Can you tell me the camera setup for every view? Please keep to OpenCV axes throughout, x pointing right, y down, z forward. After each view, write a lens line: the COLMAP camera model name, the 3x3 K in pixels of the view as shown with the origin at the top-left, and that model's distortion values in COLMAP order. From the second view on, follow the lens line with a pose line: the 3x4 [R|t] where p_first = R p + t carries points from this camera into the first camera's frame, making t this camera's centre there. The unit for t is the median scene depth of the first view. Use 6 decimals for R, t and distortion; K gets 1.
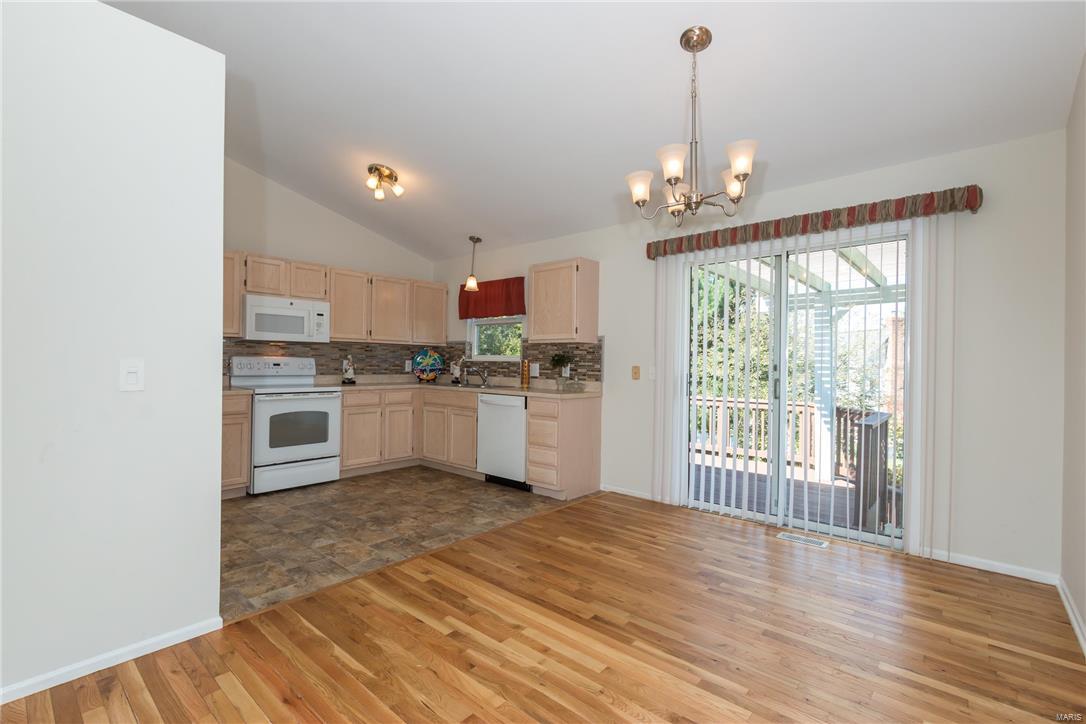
lens RADIAL K [[490.3, 0, 535.3], [0, 490.3, 361.5], [0, 0, 1]] dist [0.004498, -0.002017]
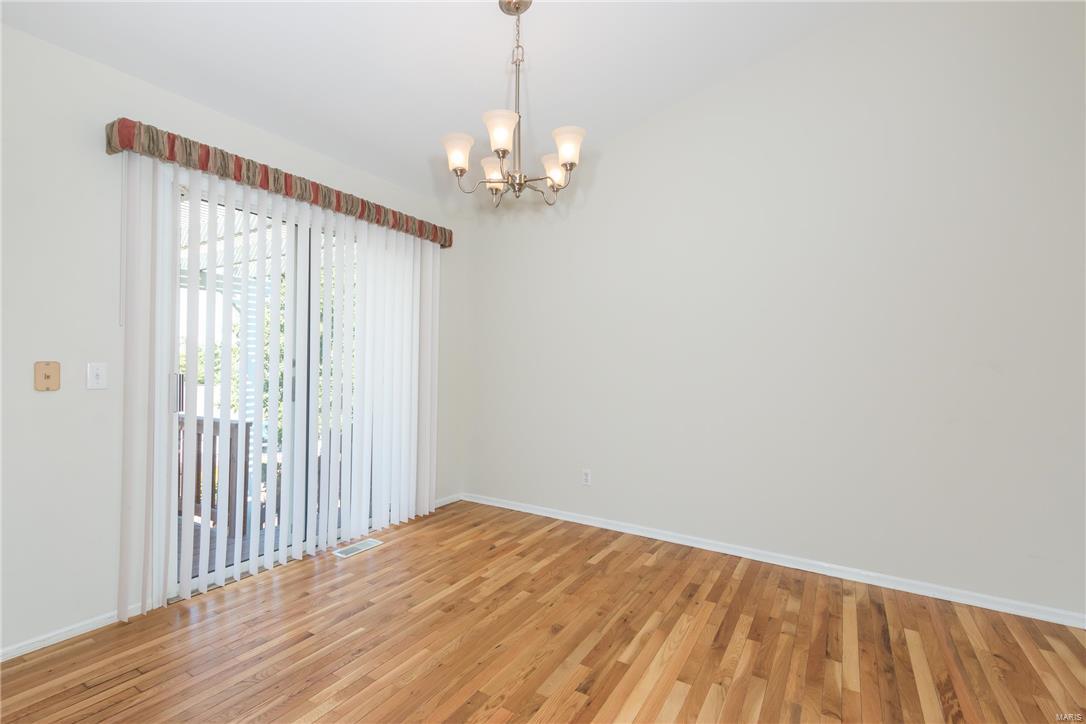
lens RADIAL K [[490.3, 0, 534.7], [0, 490.3, 363.8], [0, 0, 1]] dist [0.004498, -0.002017]
pose [[-0.167552, -0.009882, 0.985814, -0.511407], [-0.012819, 0.999887, 0.007844, 0.003072], [-0.985780, -0.011323, -0.167660, 0.997593]]
